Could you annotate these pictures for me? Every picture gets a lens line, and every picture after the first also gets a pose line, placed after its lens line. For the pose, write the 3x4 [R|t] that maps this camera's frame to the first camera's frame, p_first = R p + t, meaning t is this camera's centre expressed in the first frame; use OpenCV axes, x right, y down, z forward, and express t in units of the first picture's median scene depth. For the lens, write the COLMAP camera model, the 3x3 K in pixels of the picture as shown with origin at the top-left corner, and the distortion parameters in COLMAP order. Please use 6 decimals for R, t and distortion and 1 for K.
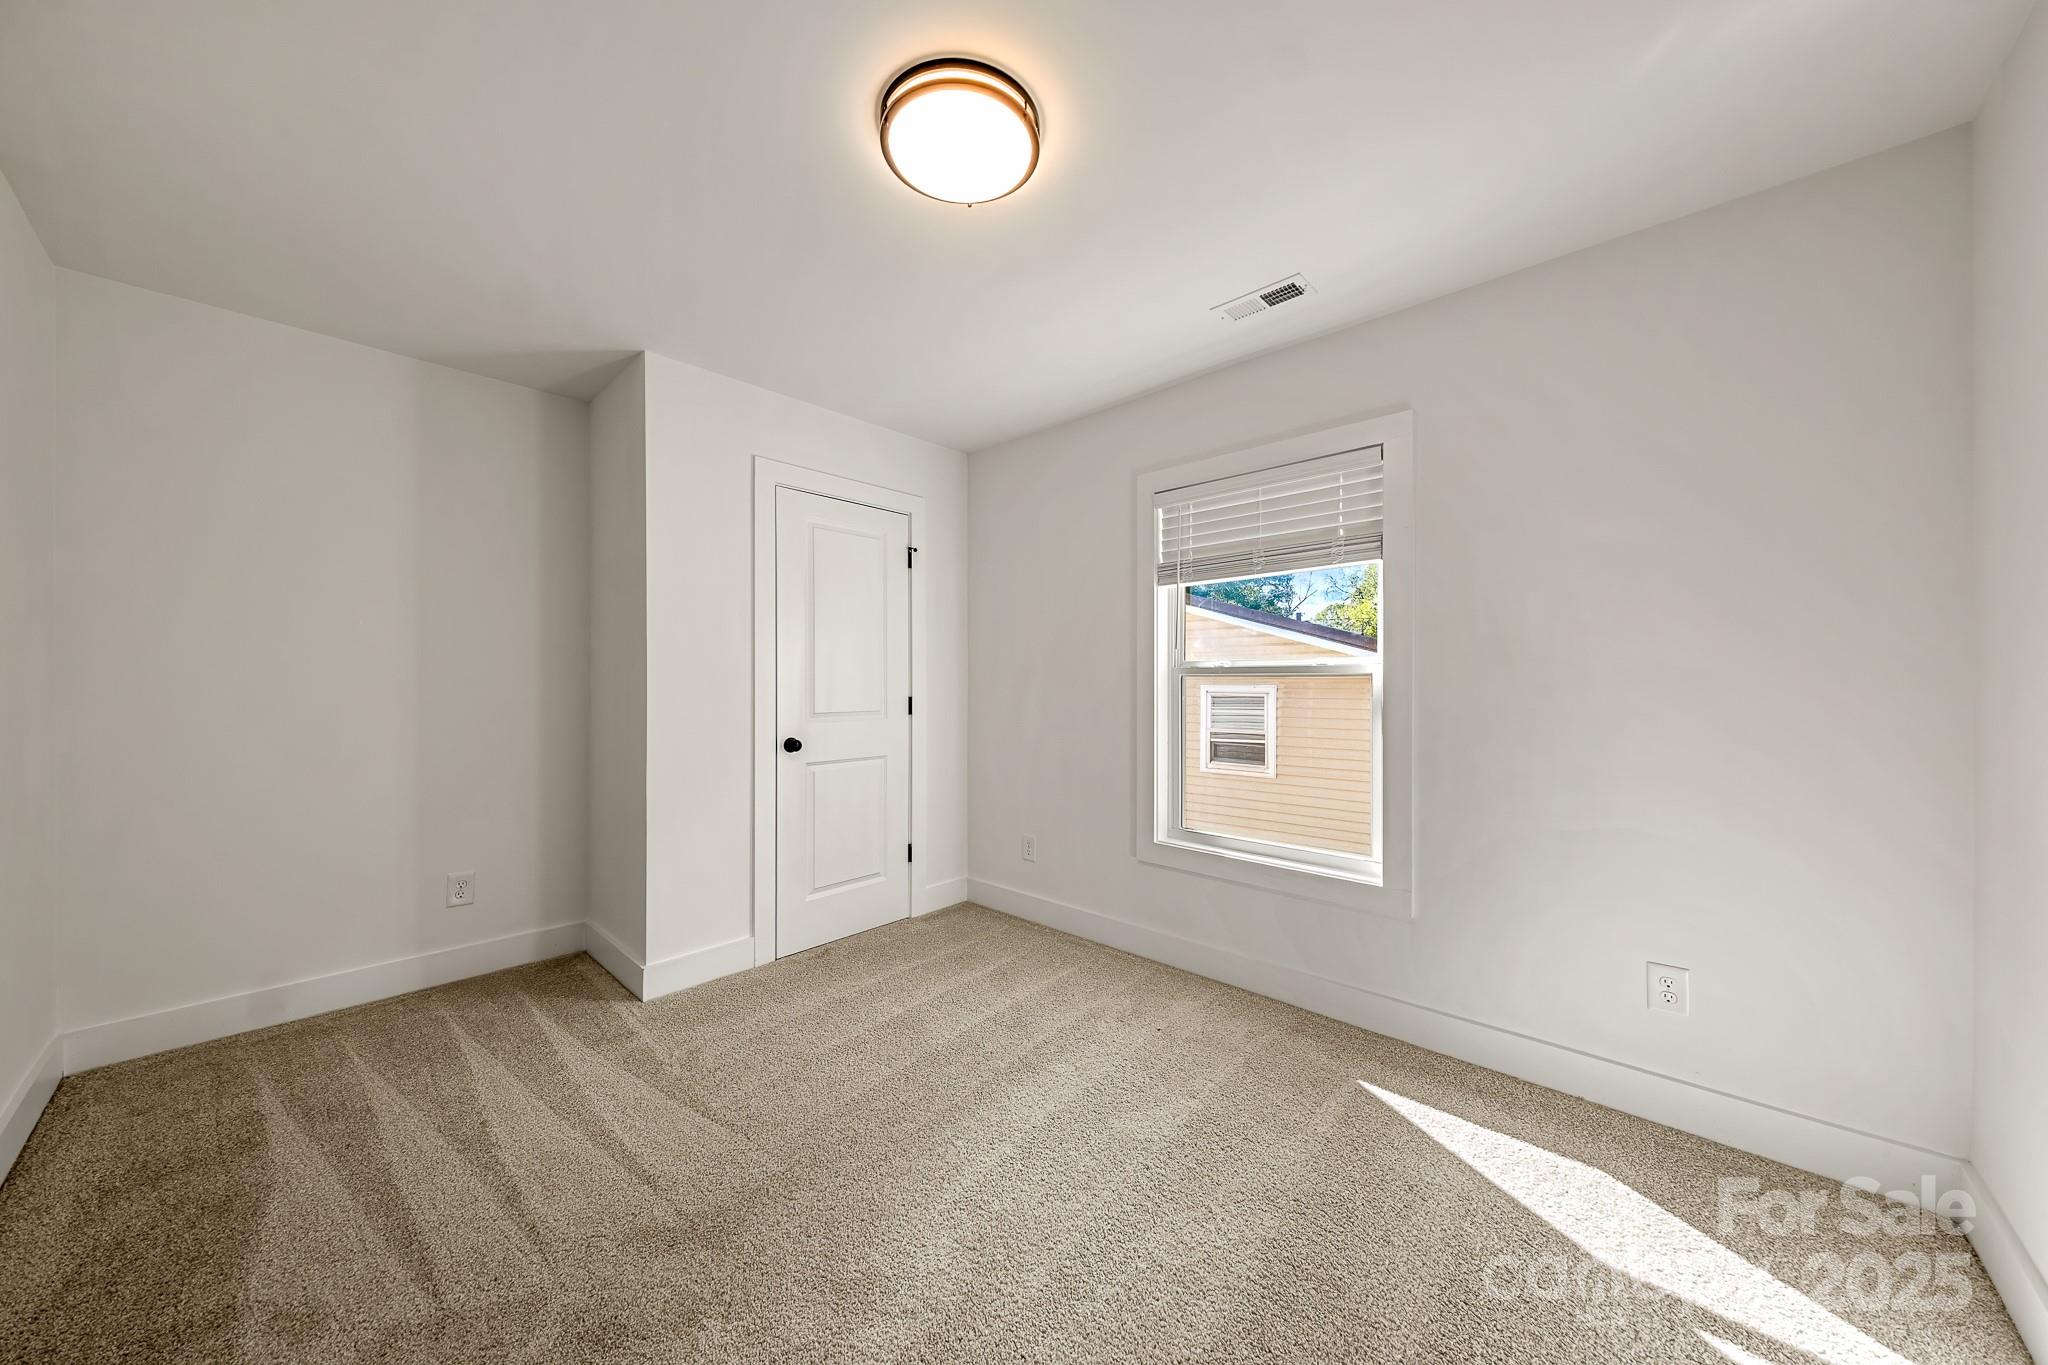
lens RADIAL K [[693.2, 0, 1024.0], [0, 693.2, 682.5], [0, 0, 1]] dist [0.000799, 0.000003]
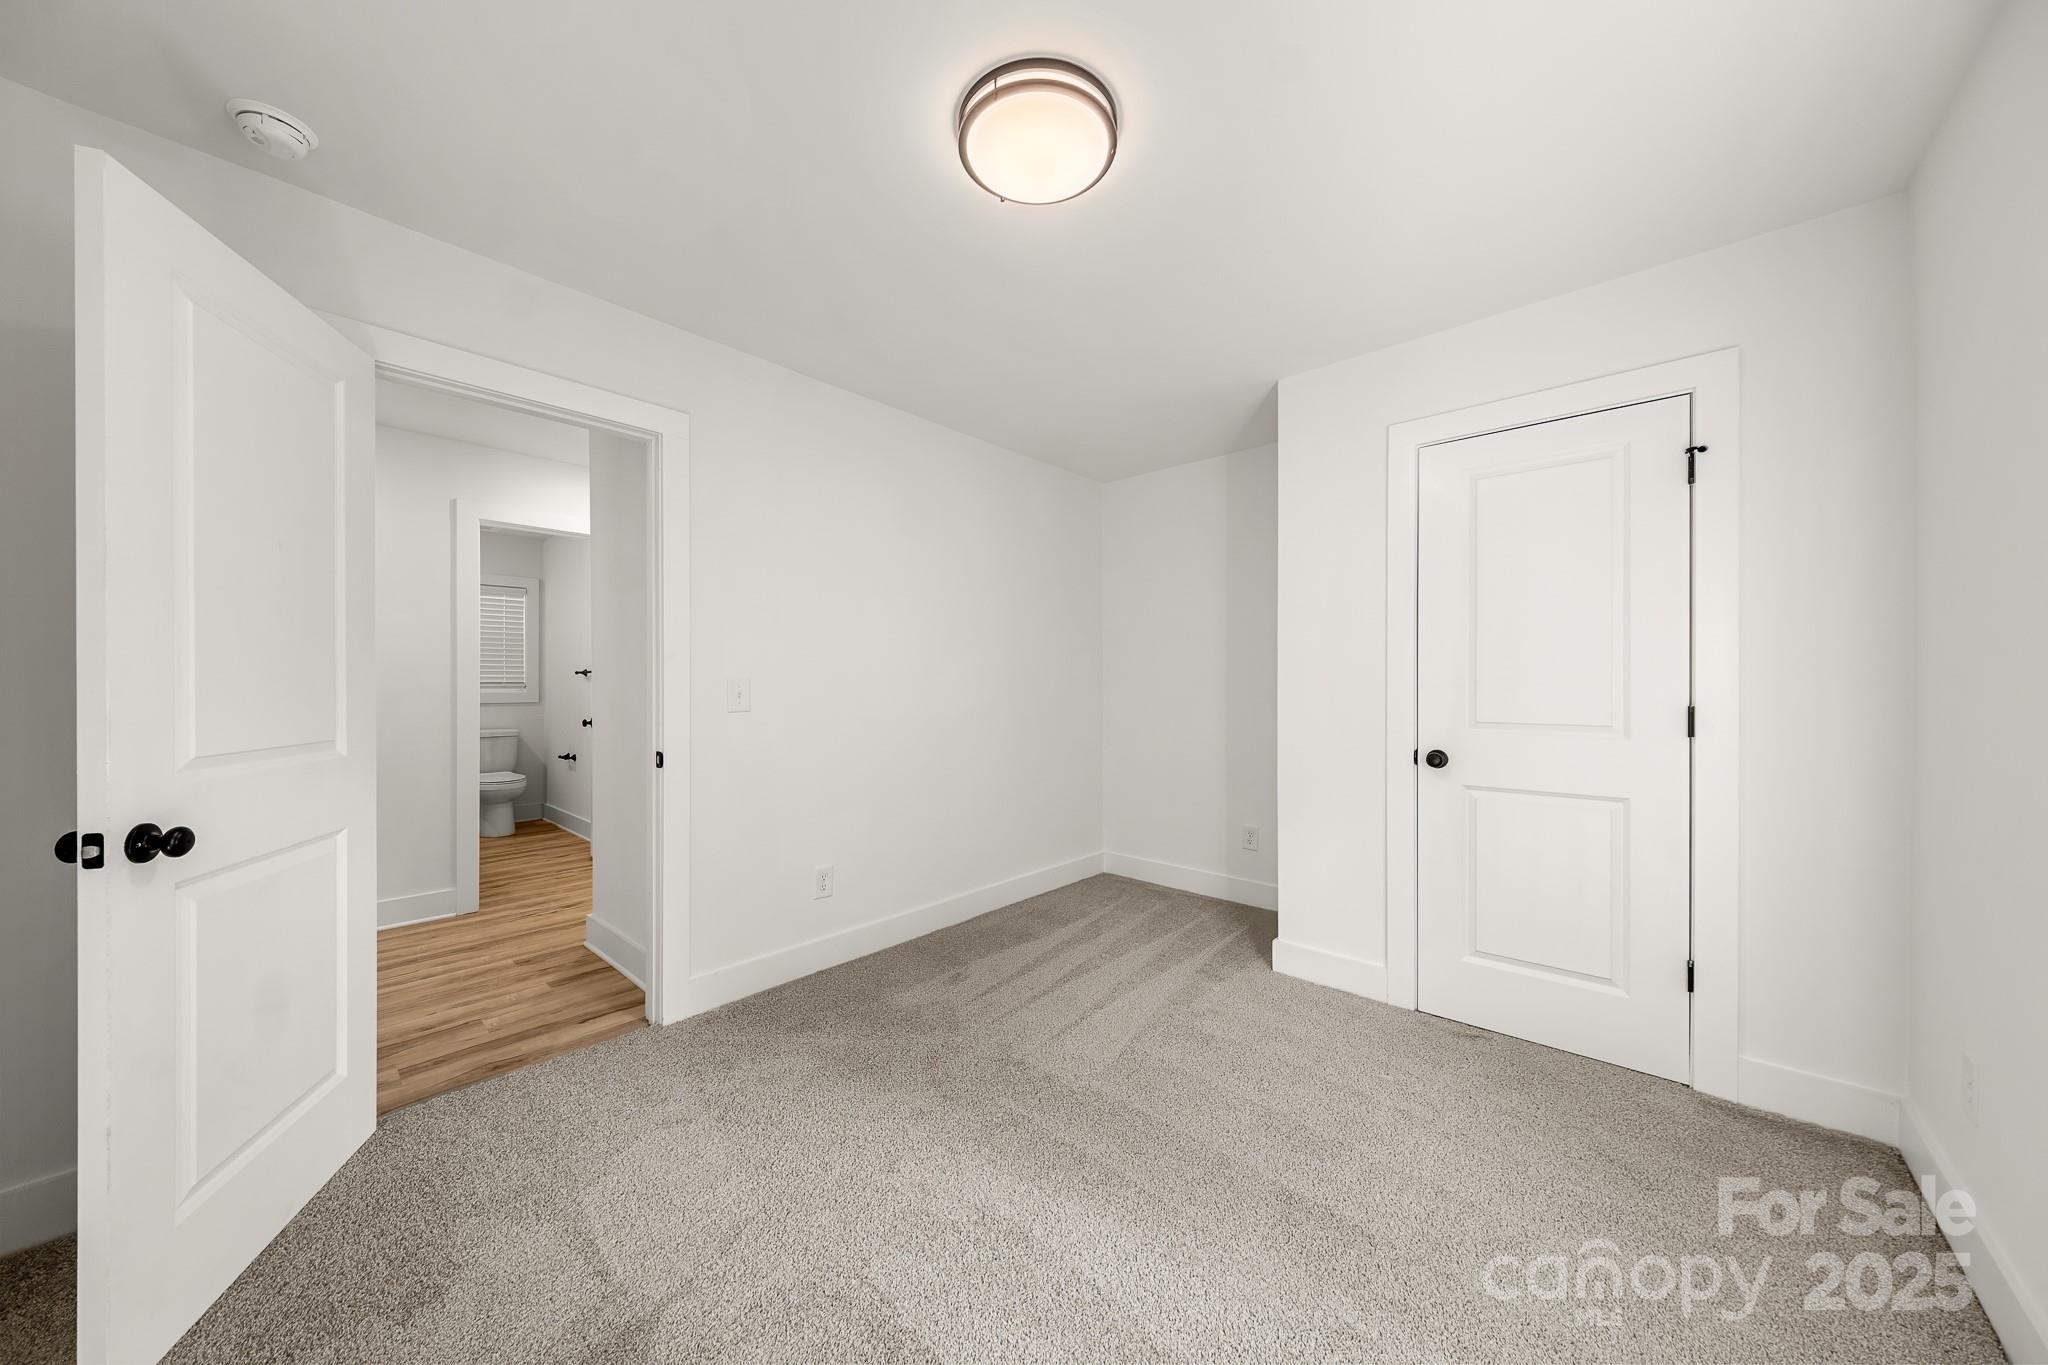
lens RADIAL K [[693.2, 0, 1024.0], [0, 693.2, 682.5], [0, 0, 1]] dist [0.000799, 0.000003]
pose [[0.013496, -0.002496, -0.999906, 0.550069], [-0.000034, 0.999997, -0.002497, 0.002976], [0.999909, 0.000068, 0.013496, 0.585384]]
